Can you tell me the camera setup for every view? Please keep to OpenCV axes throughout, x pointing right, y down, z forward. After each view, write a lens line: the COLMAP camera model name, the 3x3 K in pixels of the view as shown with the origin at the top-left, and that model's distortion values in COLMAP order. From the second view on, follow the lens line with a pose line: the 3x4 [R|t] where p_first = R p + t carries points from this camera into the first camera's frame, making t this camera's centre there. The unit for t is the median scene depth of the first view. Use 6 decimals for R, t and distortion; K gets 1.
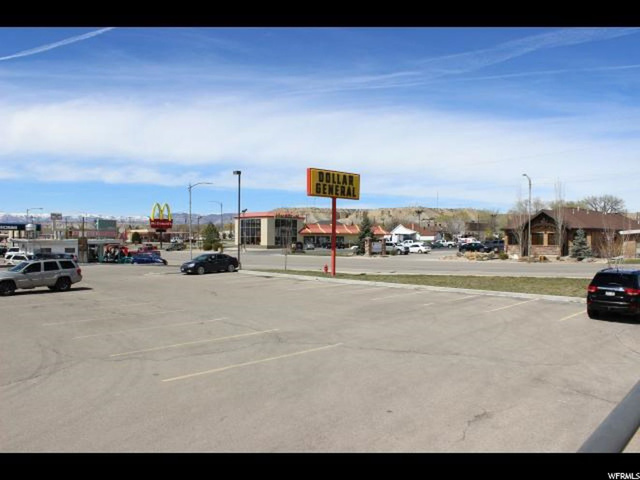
lens RADIAL K [[558.4, 0, 312.1], [0, 558.4, 240.4], [0, 0, 1]] dist [-0.193801, 0.227926]
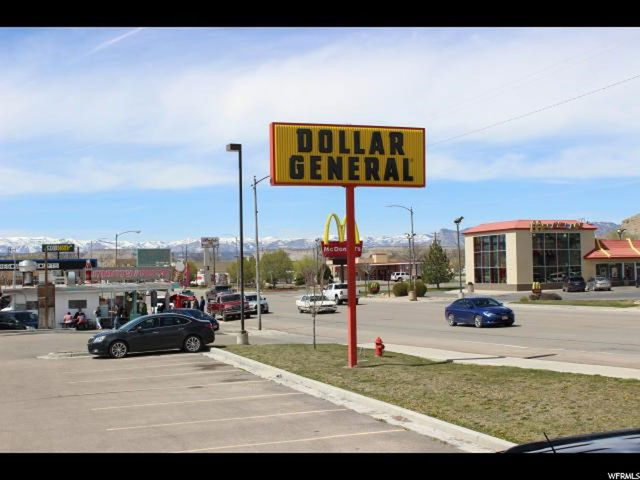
lens RADIAL K [[941.7, 0, 320.0], [0, 941.7, 240.0], [0, 0, 1]] dist [0.002292, -0.003923]
pose [[0.912128, -0.040480, -0.407901, 0.160766], [0.026505, 0.998854, -0.039857, -0.002874], [0.409047, 0.025543, 0.912156, 0.162142]]
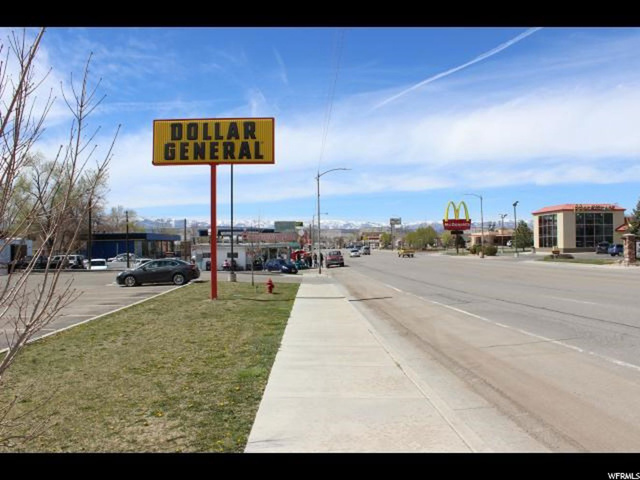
lens RADIAL K [[558.4, 0, 312.1], [0, 558.4, 240.4], [0, 0, 1]] dist [-0.193801, 0.227926]
pose [[0.720589, -0.017838, -0.693133, 0.259445], [0.011556, 0.999839, -0.013717, 0.006030], [0.693266, 0.001874, 0.720679, 0.332684]]
